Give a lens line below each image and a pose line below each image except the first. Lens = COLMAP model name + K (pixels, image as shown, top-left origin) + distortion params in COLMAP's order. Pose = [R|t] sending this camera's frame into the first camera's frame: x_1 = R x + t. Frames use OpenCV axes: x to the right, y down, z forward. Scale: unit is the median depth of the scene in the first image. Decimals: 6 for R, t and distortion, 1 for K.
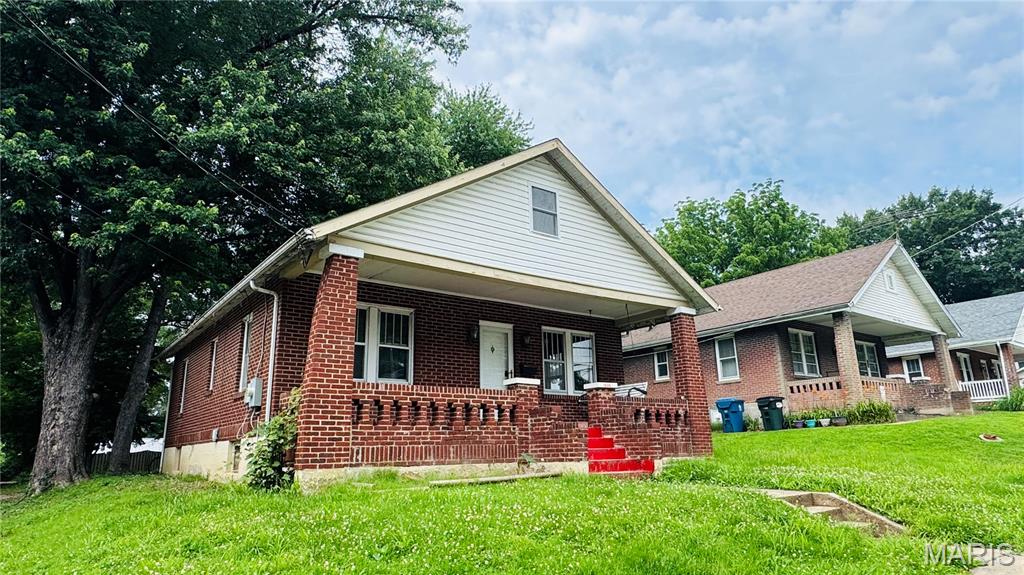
lens RADIAL K [[619.8, 0, 512.6], [0, 619.8, 287.1], [0, 0, 1]] dist [-0.004822, -0.000311]
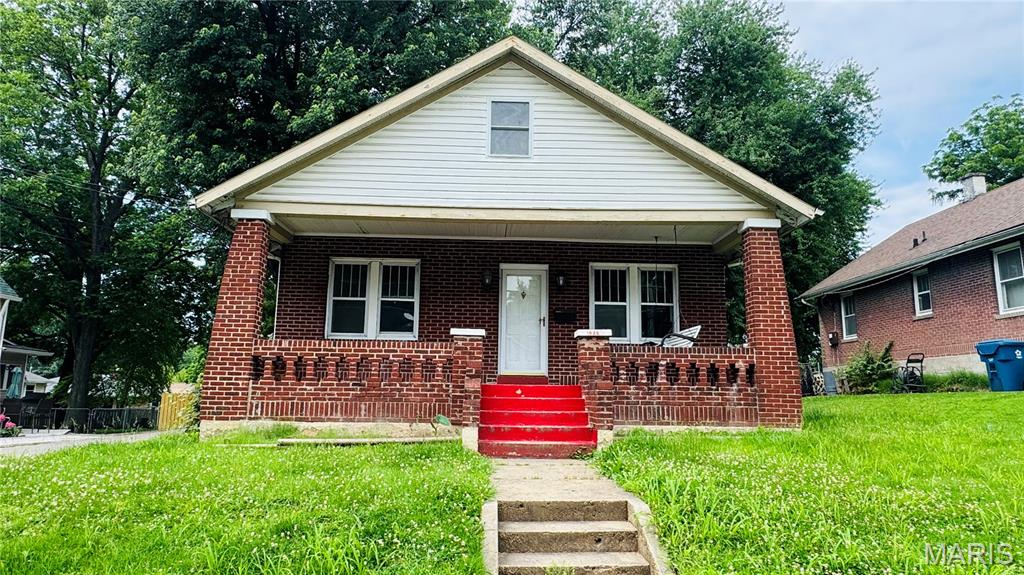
lens RADIAL K [[619.8, 0, 513.9], [0, 619.8, 289.5], [0, 0, 1]] dist [-0.004822, -0.000311]
pose [[0.820338, -0.065053, -0.568167, 0.653285], [0.118142, 0.991355, 0.057071, 0.058026], [0.559543, -0.113942, 0.820932, 0.375618]]
